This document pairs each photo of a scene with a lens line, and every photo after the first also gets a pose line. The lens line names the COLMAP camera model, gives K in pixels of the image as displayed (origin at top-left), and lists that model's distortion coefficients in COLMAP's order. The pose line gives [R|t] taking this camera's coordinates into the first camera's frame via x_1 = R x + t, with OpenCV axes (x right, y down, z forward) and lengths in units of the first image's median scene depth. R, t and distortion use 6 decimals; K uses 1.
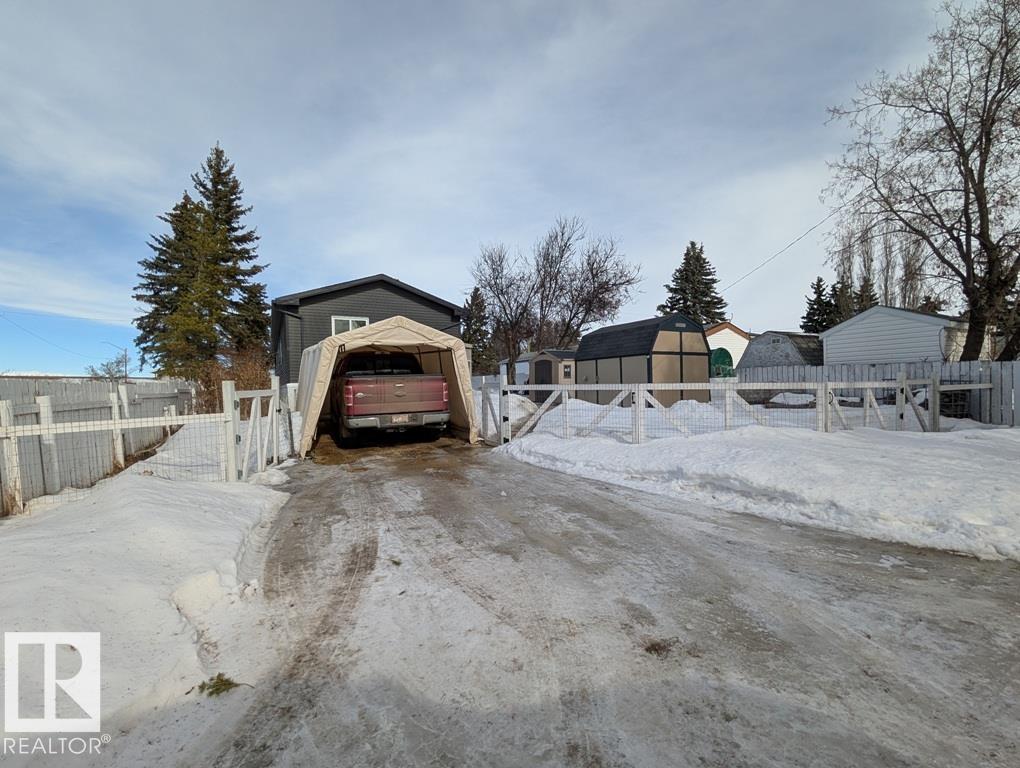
lens RADIAL K [[449.8, 0, 508.5], [0, 449.8, 383.1], [0, 0, 1]] dist [0.001401, 0.000019]
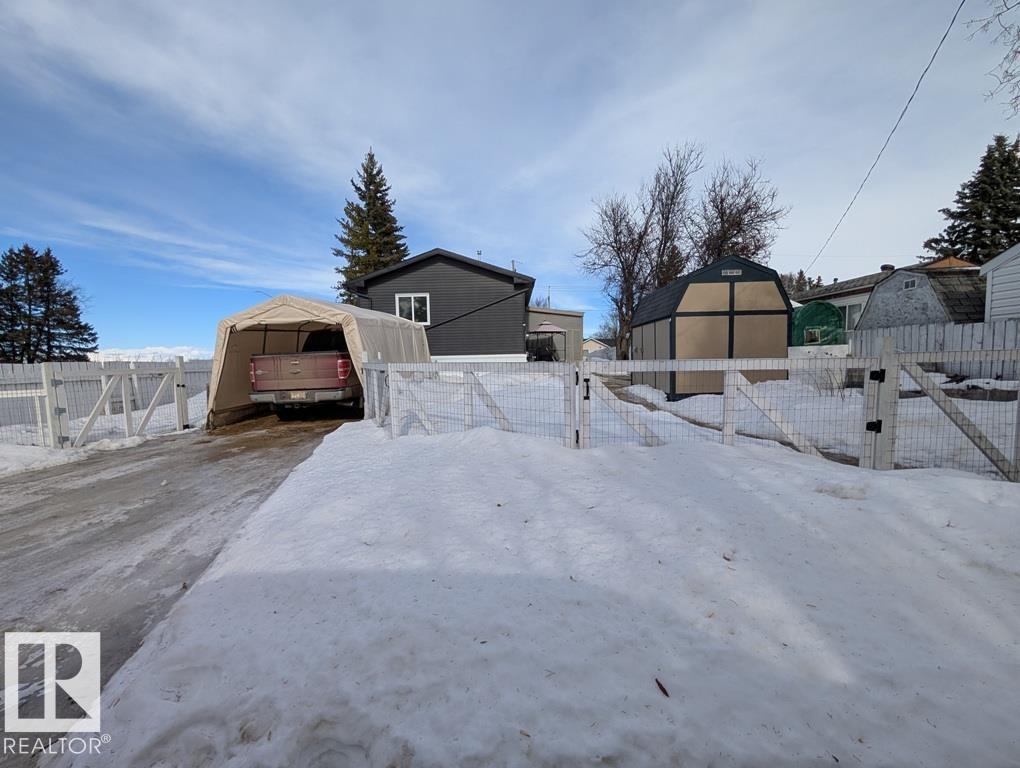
lens RADIAL K [[449.8, 0, 510.3], [0, 449.8, 384.9], [0, 0, 1]] dist [0.001401, 0.000019]
pose [[0.881069, 0.022878, -0.472434, 0.430742], [0.011291, 0.997528, 0.069363, -0.006466], [0.472853, -0.066448, 0.878633, 0.212504]]
